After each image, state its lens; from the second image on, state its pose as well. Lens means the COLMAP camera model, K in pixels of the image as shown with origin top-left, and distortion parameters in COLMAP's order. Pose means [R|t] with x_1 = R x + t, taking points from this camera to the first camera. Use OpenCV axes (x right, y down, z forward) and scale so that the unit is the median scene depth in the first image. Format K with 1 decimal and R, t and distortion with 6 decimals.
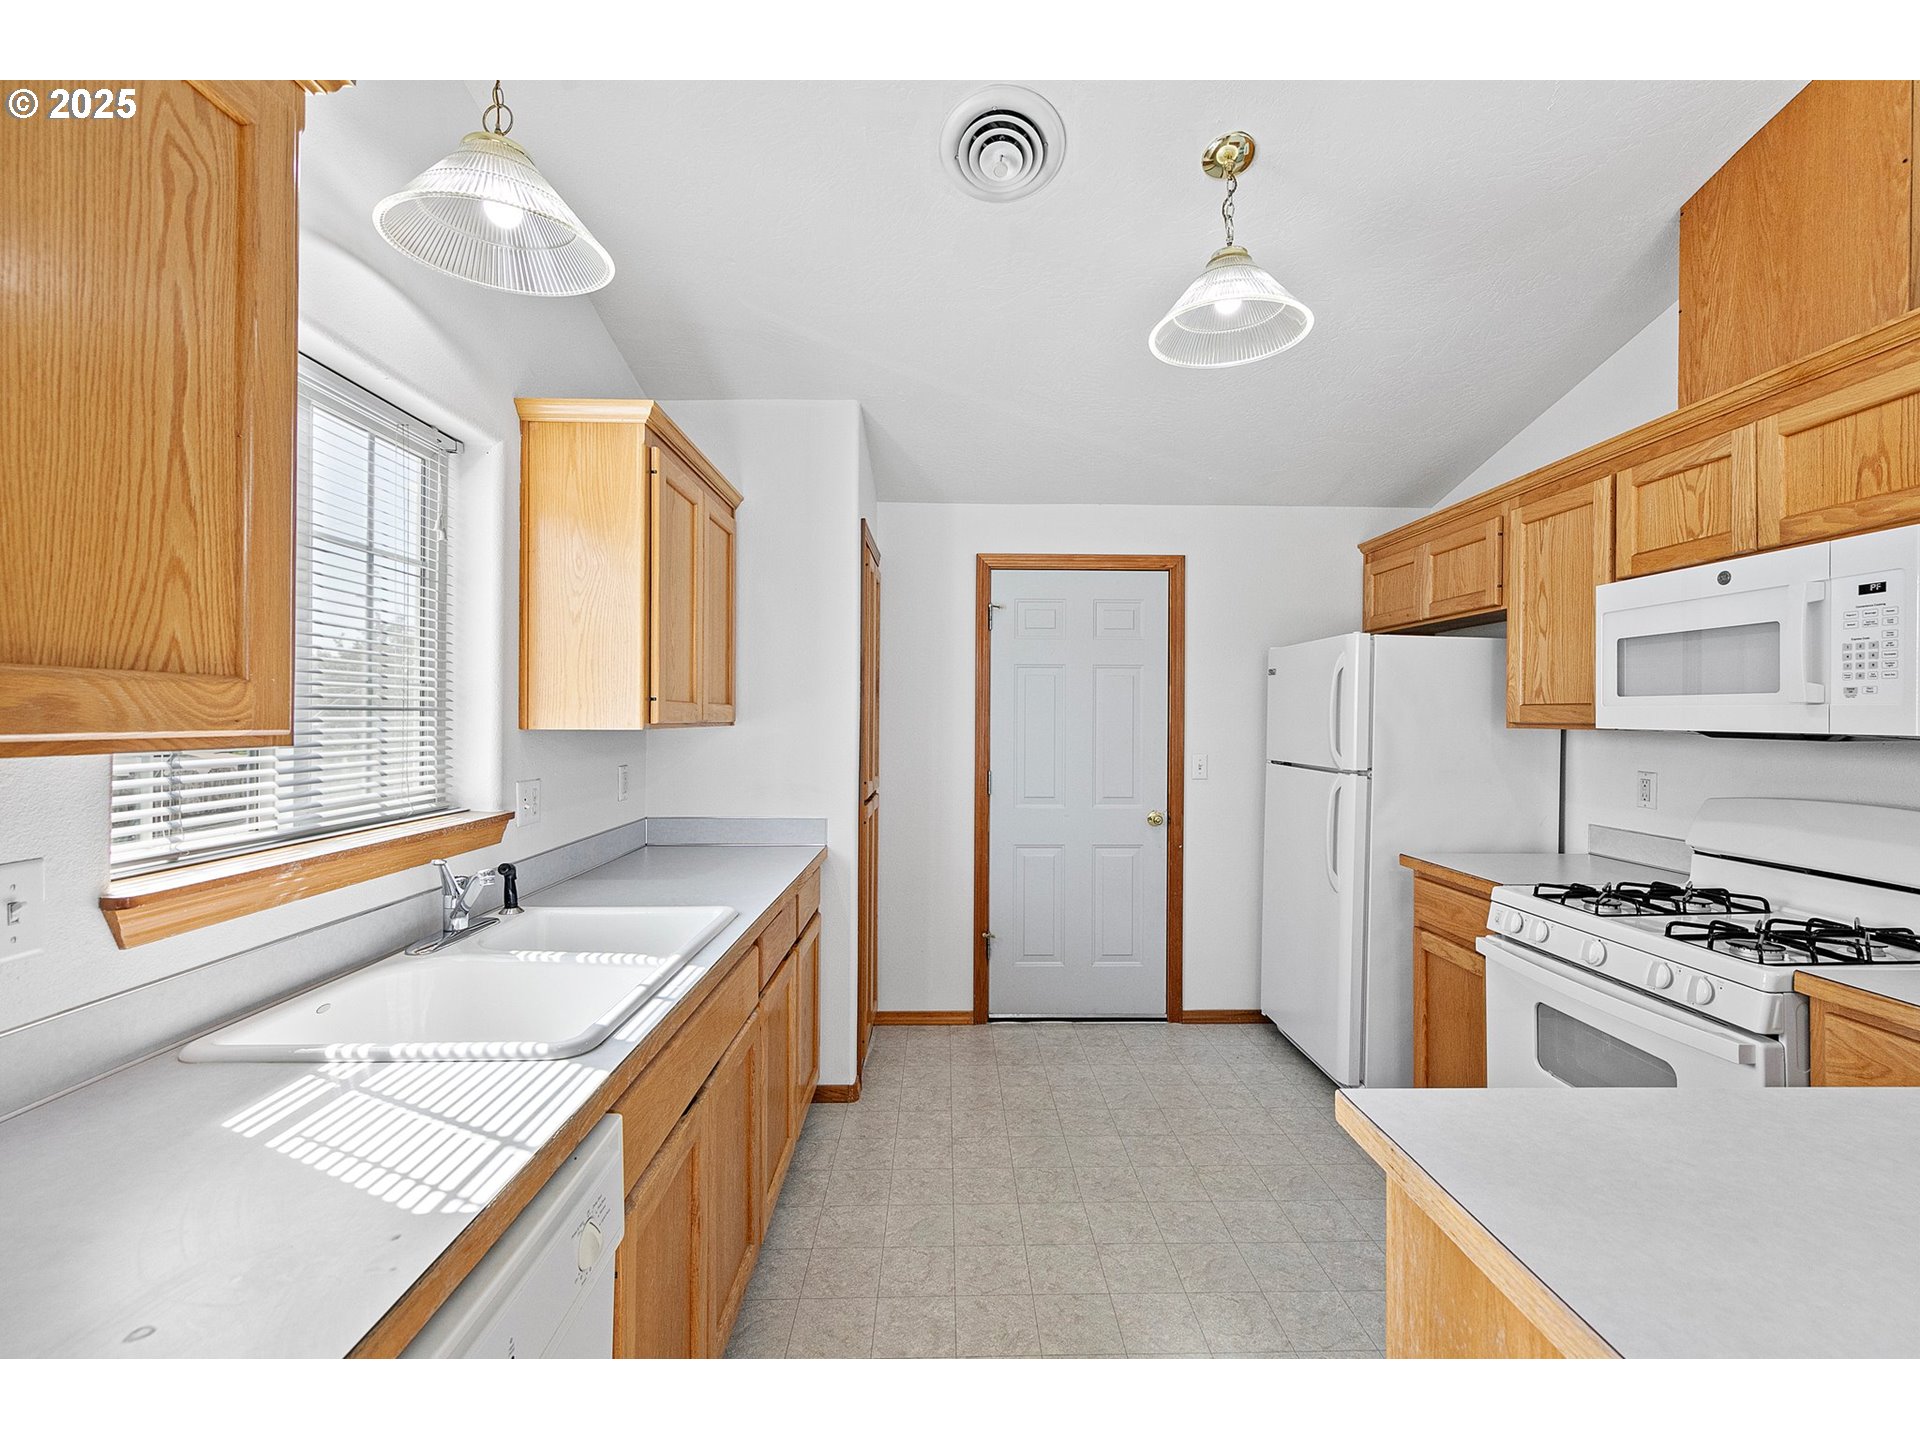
lens RADIAL K [[814.9, 0, 963.7], [0, 814.9, 714.8], [0, 0, 1]] dist [0.005445, -0.000298]
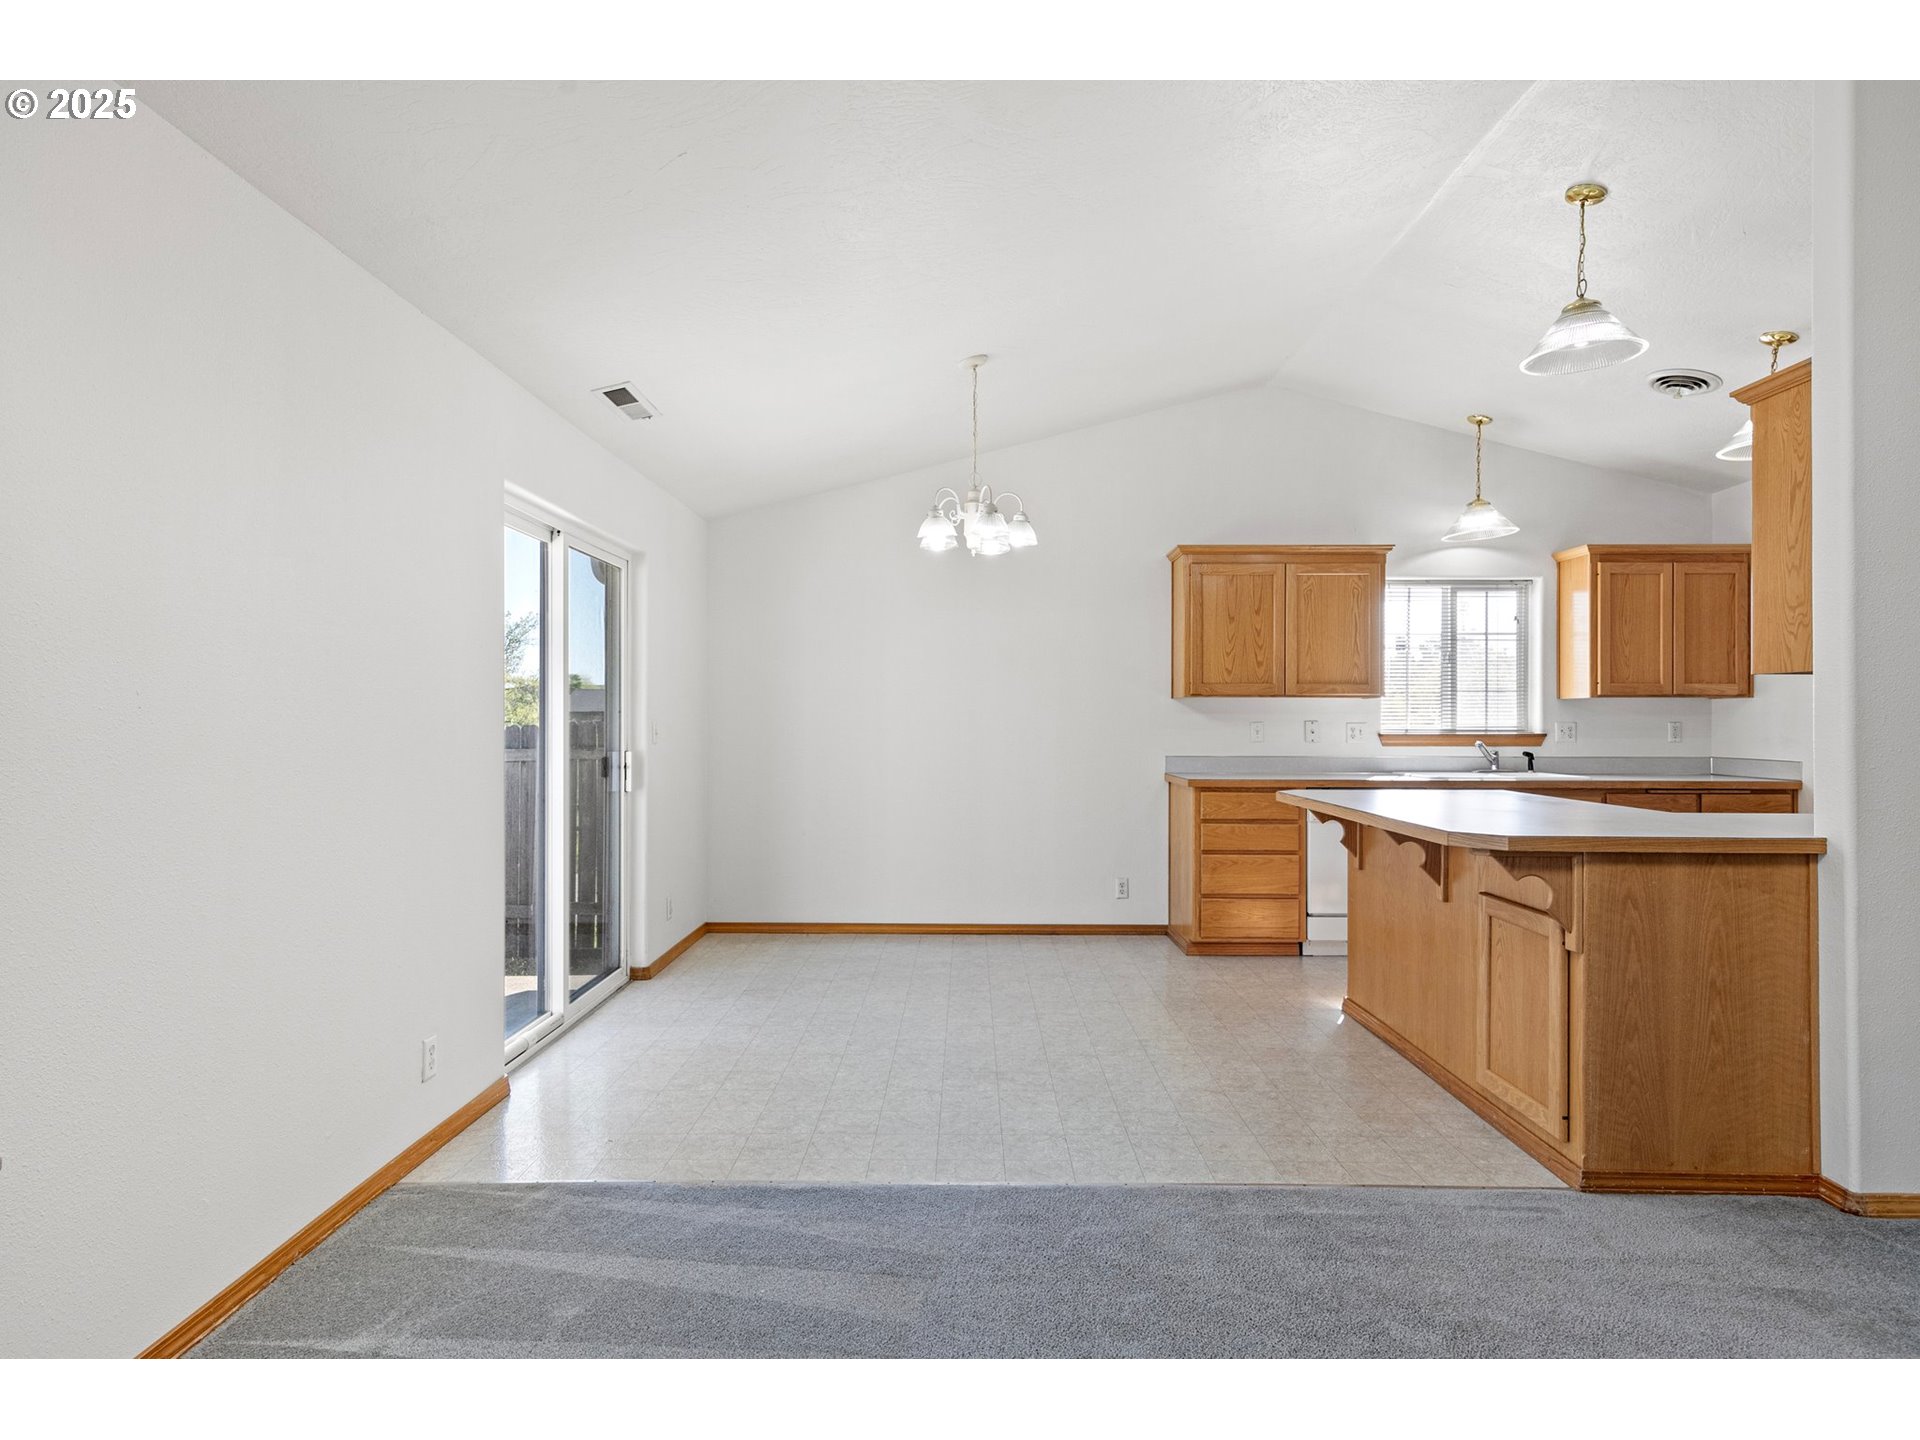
lens RADIAL K [[1054.6, 0, 960.0], [0, 1054.6, 720.0], [0, 0, 1]] dist [0.001919, 0.000857]
pose [[-0.038556, -0.004625, -0.999246, 2.199358], [0.001029, 0.999989, -0.004668, 0.079703], [0.999256, -0.001208, -0.038551, -0.490701]]
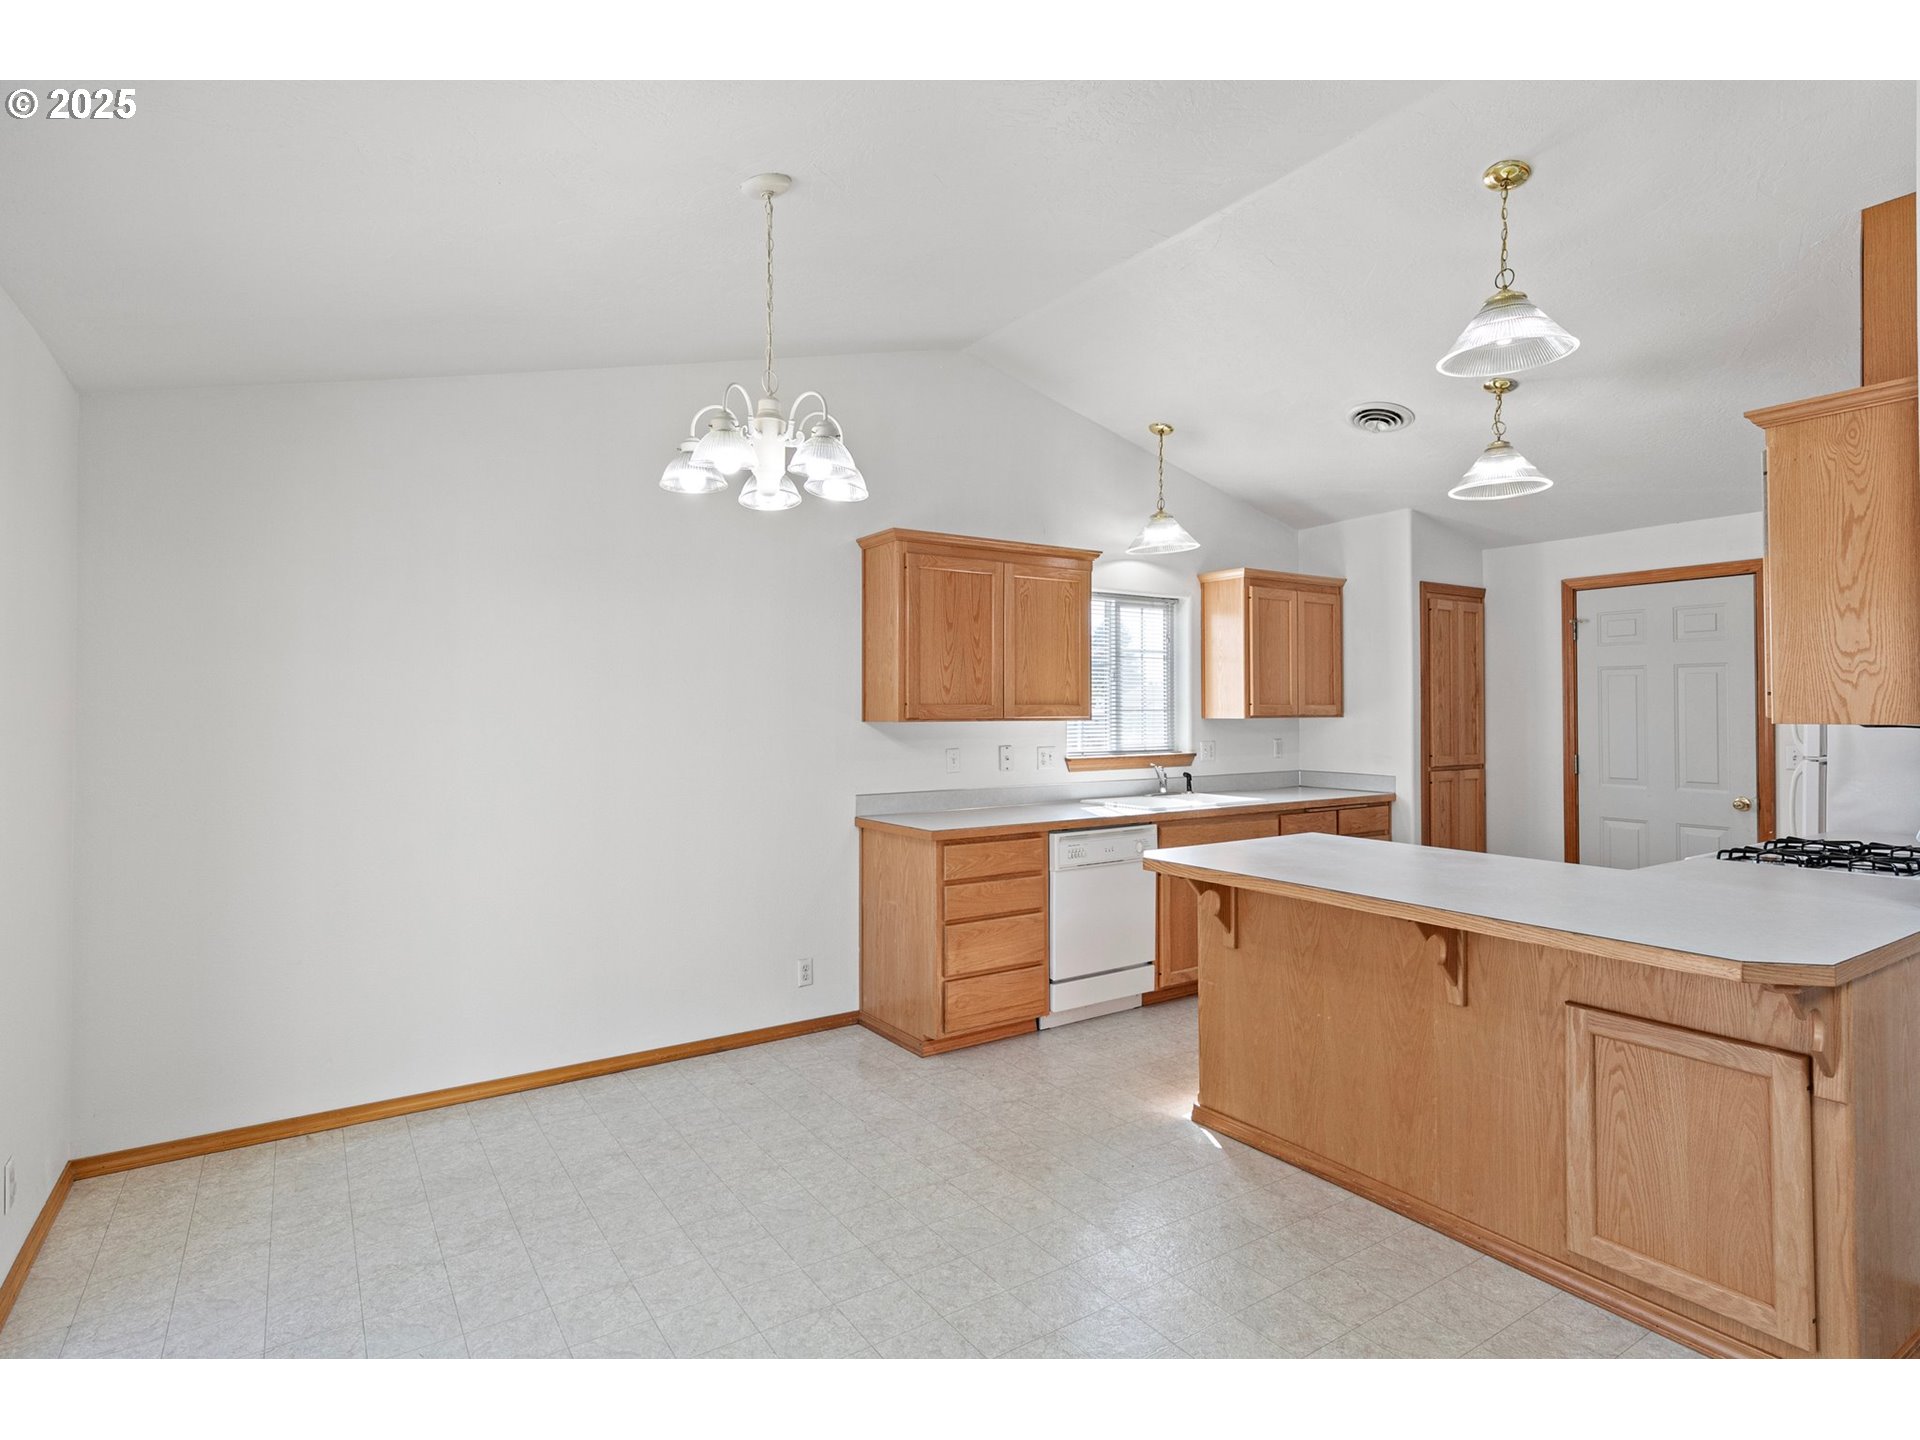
lens RADIAL K [[989.2, 0, 960.6], [0, 989.2, 695.4], [0, 0, 1]] dist [0.005017, 0.000316]
pose [[0.530273, -0.018408, -0.847627, 1.300078], [0.007239, 0.999826, -0.017185, -0.002852], [0.847796, 0.002976, 0.530314, -0.937315]]
